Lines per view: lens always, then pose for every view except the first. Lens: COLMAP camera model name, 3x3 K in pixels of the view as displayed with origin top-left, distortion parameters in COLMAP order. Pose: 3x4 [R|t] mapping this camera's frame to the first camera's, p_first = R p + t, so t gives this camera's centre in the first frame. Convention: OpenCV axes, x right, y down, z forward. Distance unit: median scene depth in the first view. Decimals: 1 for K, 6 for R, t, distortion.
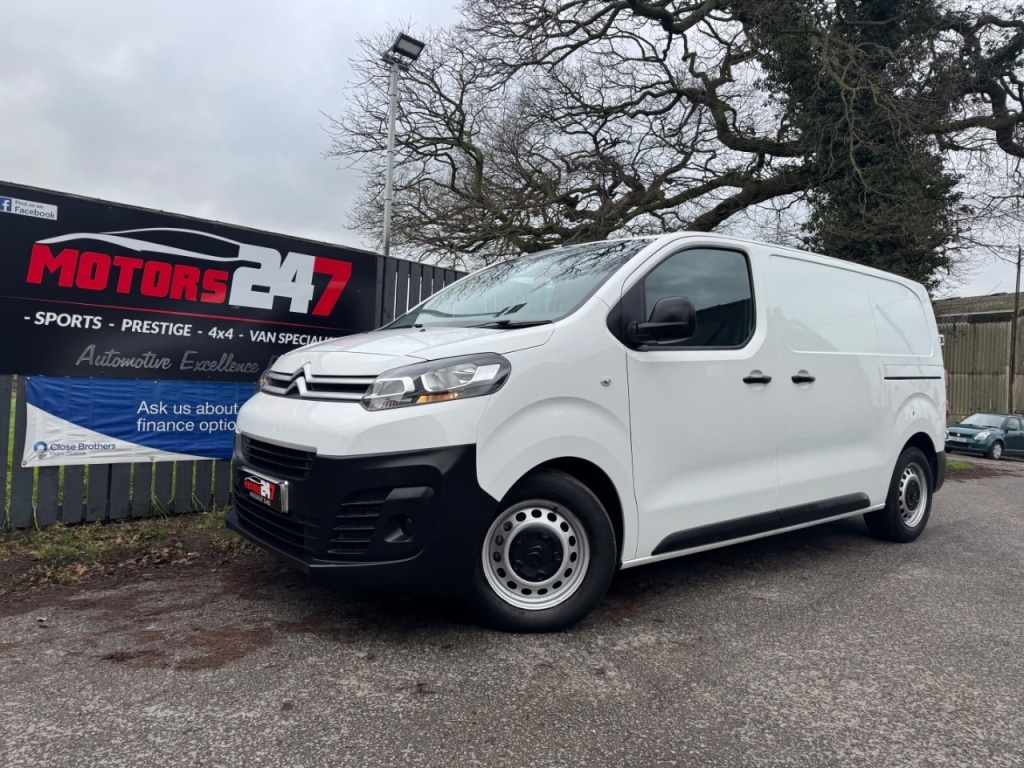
lens RADIAL K [[720.5, 0, 513.1], [0, 720.5, 382.5], [0, 0, 1]] dist [0.031422, -0.033276]
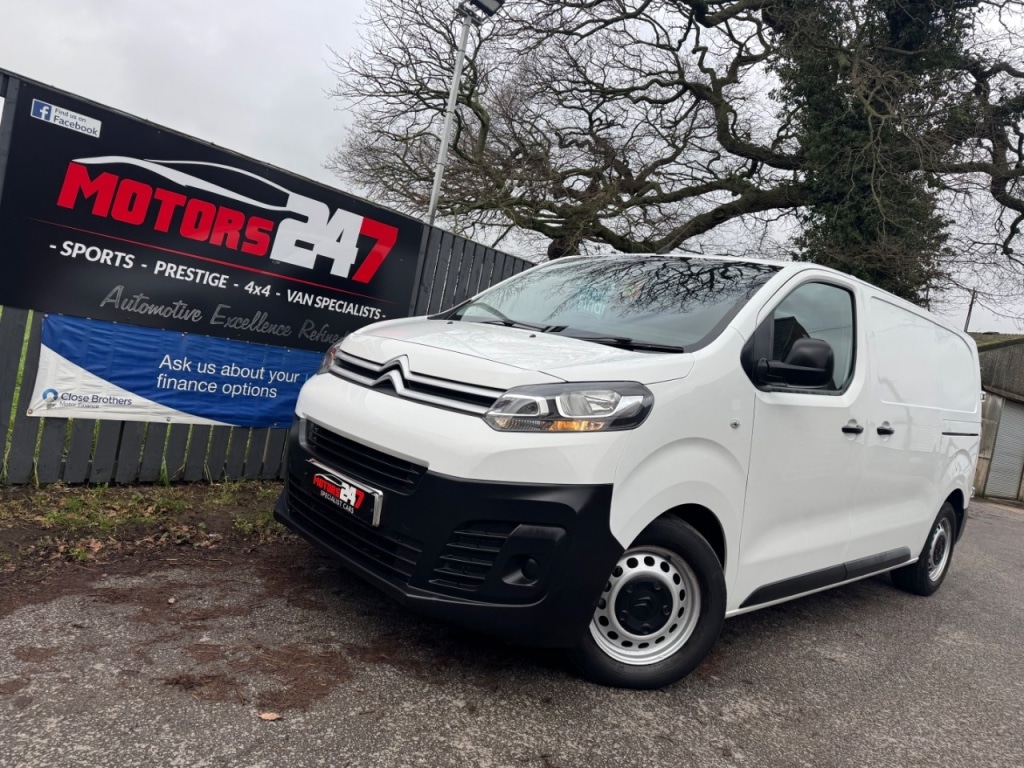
lens RADIAL K [[720.5, 0, 511.1], [0, 720.5, 383.3], [0, 0, 1]] dist [0.031422, -0.033276]
pose [[0.987152, 0.134358, 0.086478, -0.181414], [-0.138309, 0.989522, 0.041429, -0.038581], [-0.080005, -0.052857, 0.995392, 0.085743]]
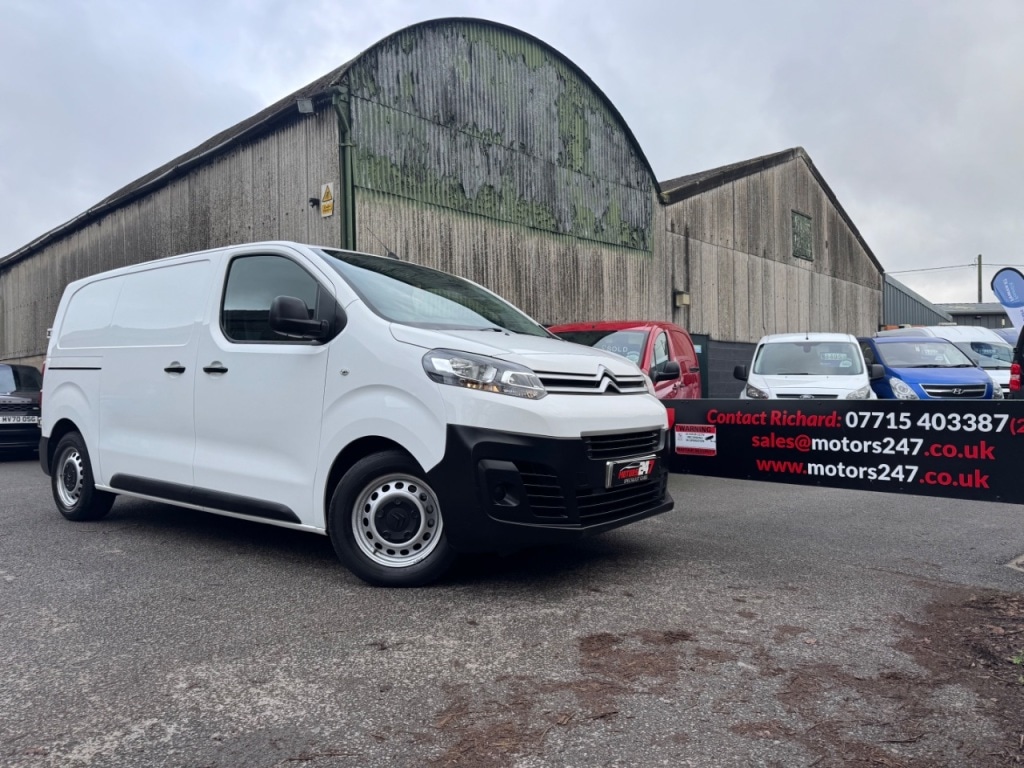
lens RADIAL K [[720.5, 0, 510.2], [0, 720.5, 384.2], [0, 0, 1]] dist [0.031422, -0.033276]
pose [[-0.941461, -0.041439, -0.334565, 0.043421], [-0.031758, 0.998905, -0.034357, 0.031887], [0.335622, -0.021721, -0.941746, 1.239630]]
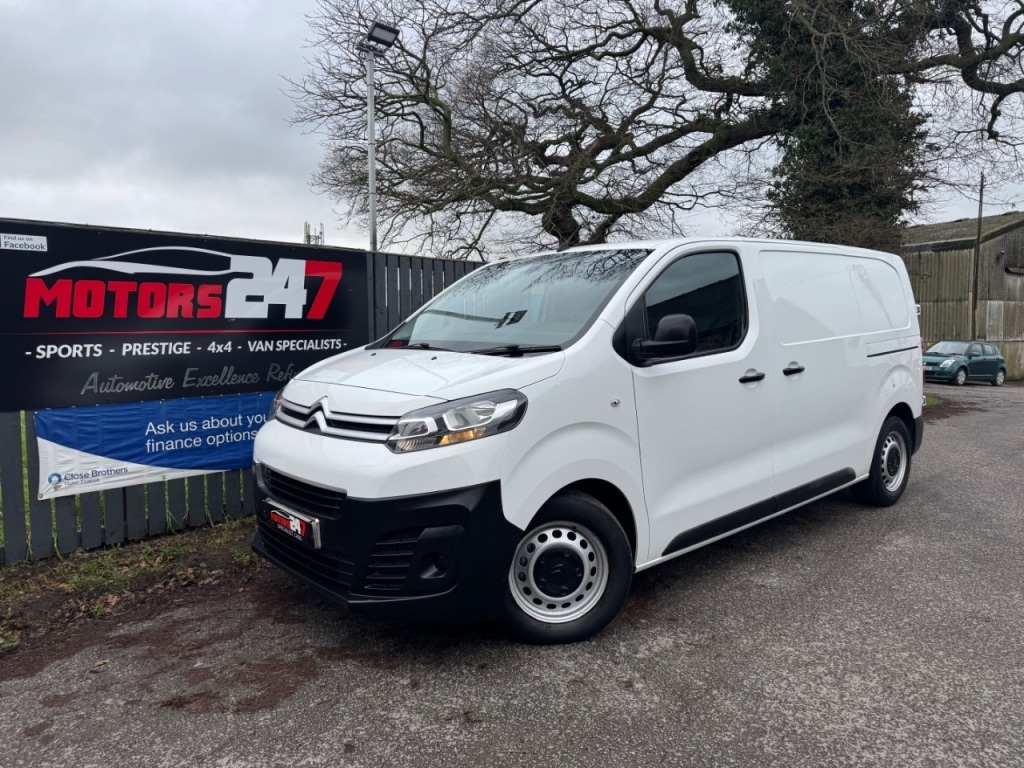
lens RADIAL K [[720.5, 0, 517.2], [0, 720.5, 382.0], [0, 0, 1]] dist [0.031422, -0.033276]
pose [[0.997670, -0.055707, 0.039390, -0.040276], [0.052341, 0.995268, 0.081867, -0.094930], [-0.043764, -0.079614, 0.995865, -0.025552]]
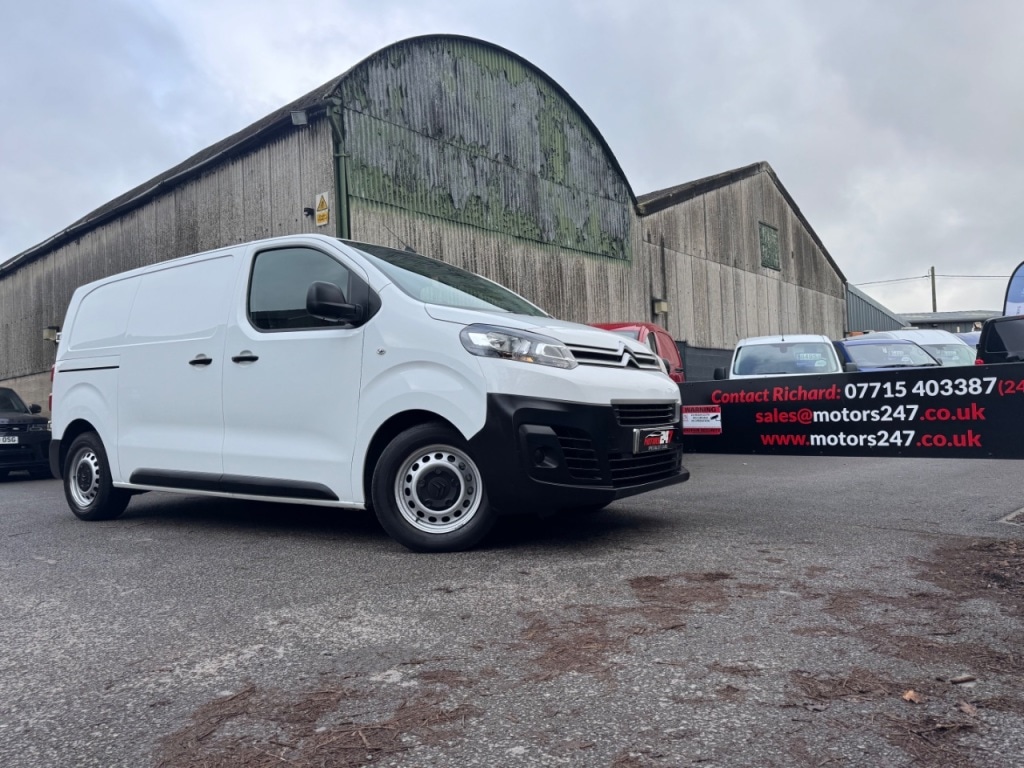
lens RADIAL K [[720.5, 0, 512.2], [0, 720.5, 384.3], [0, 0, 1]] dist [0.031422, -0.033276]
pose [[-0.925588, -0.029121, -0.377411, 0.132347], [-0.004537, 0.997818, -0.065865, 0.096145], [0.378506, -0.059251, -0.923700, 1.255051]]
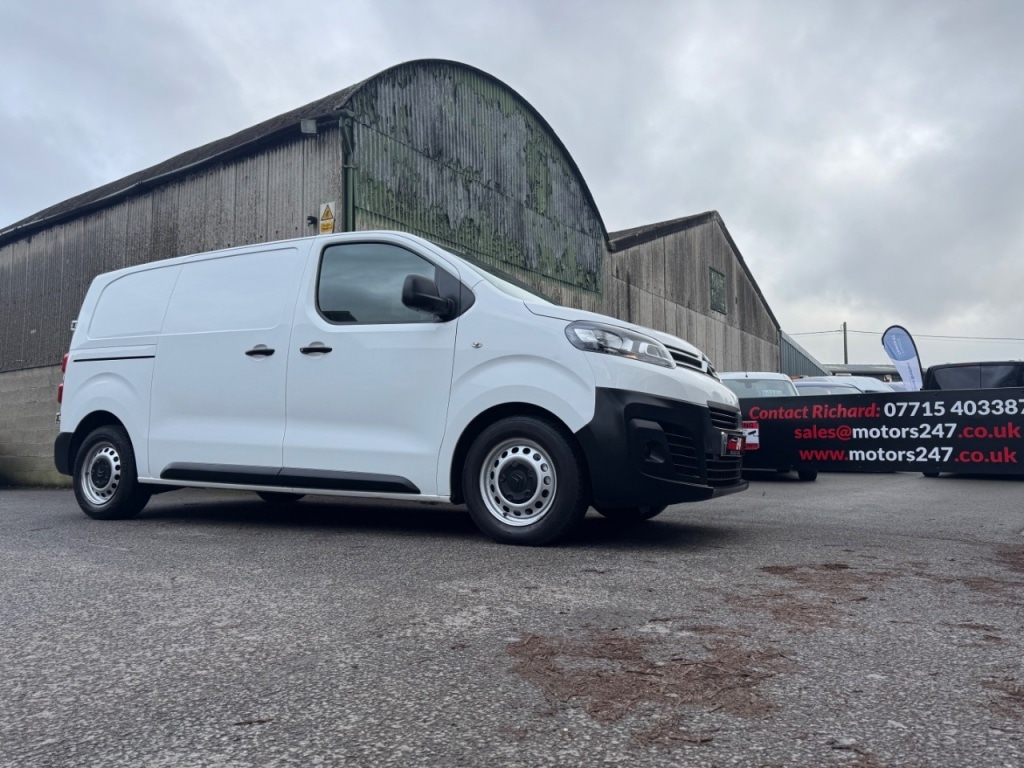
lens RADIAL K [[720.5, 0, 510.6], [0, 720.5, 382.2], [0, 0, 1]] dist [0.031422, -0.033276]
pose [[-0.876127, -0.091101, -0.473394, 0.342210], [-0.037041, 0.991800, -0.122310, 0.154430], [0.480655, -0.089624, -0.872318, 1.165606]]
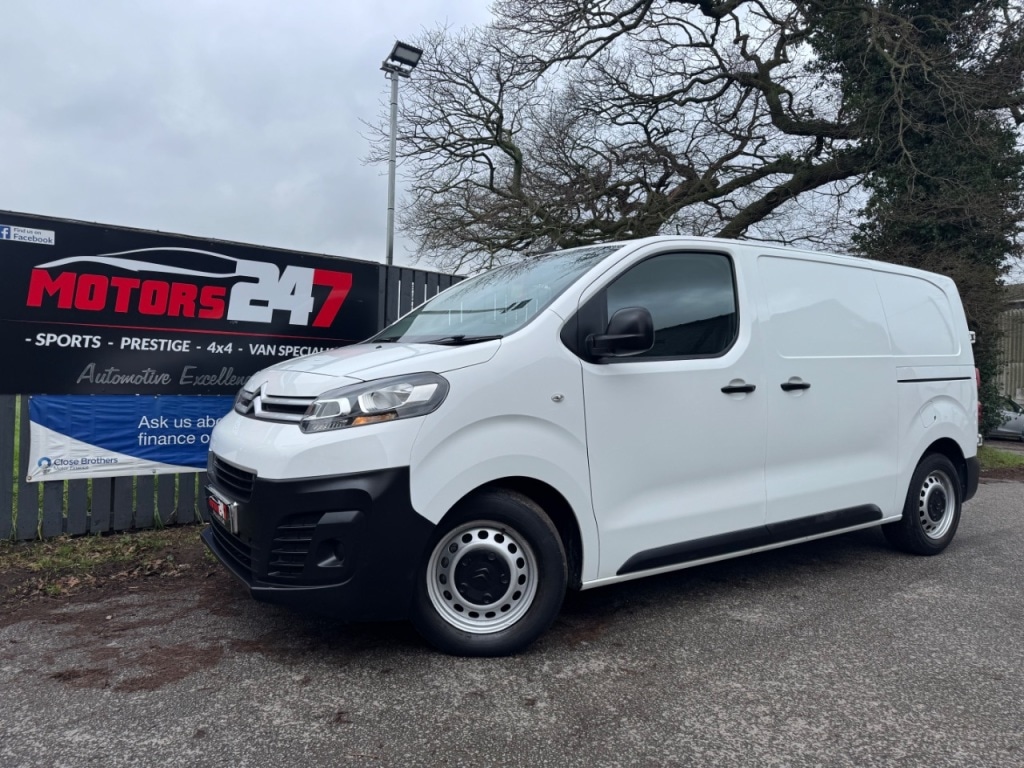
lens RADIAL K [[720.5, 0, 510.6], [0, 720.5, 383.5], [0, 0, 1]] dist [0.031422, -0.033276]
pose [[0.995202, -0.016144, -0.096499, 0.122062], [0.016992, 0.999824, 0.007978, -0.022196], [0.096354, -0.009579, 0.995301, 0.023539]]
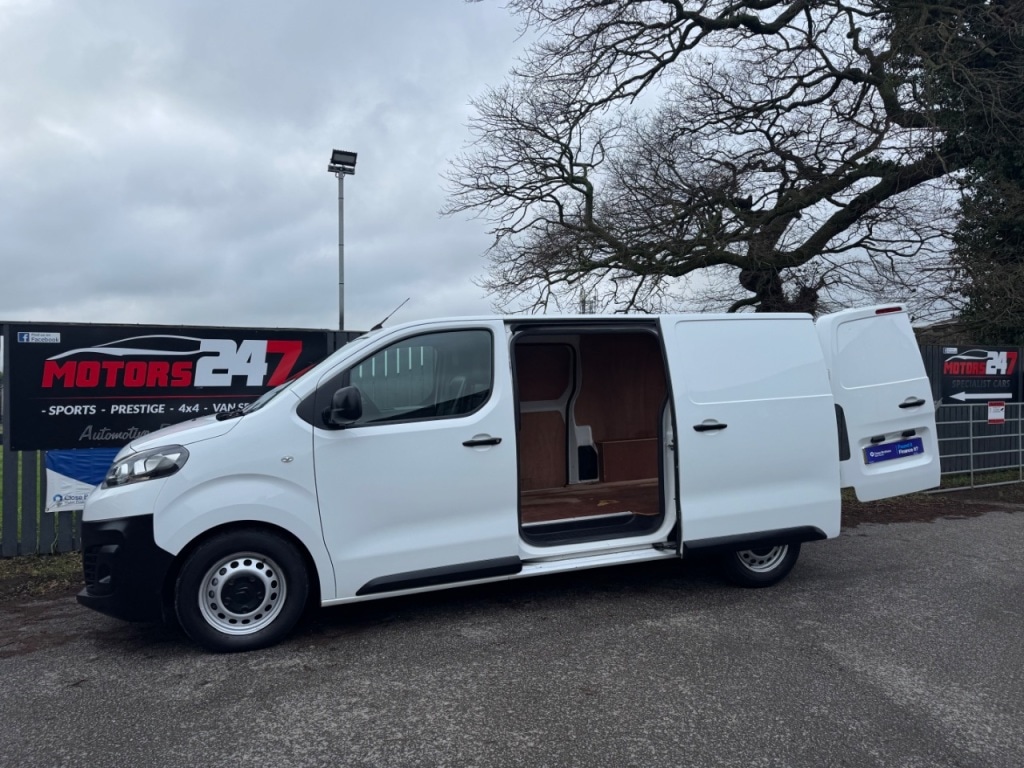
lens RADIAL K [[720.5, 0, 516.3], [0, 720.5, 383.0], [0, 0, 1]] dist [0.031422, -0.033276]
pose [[0.935582, -0.053345, -0.349056, 0.741990], [0.050239, 0.998576, -0.017950, -0.070706], [0.349517, -0.000743, 0.936930, -0.048067]]
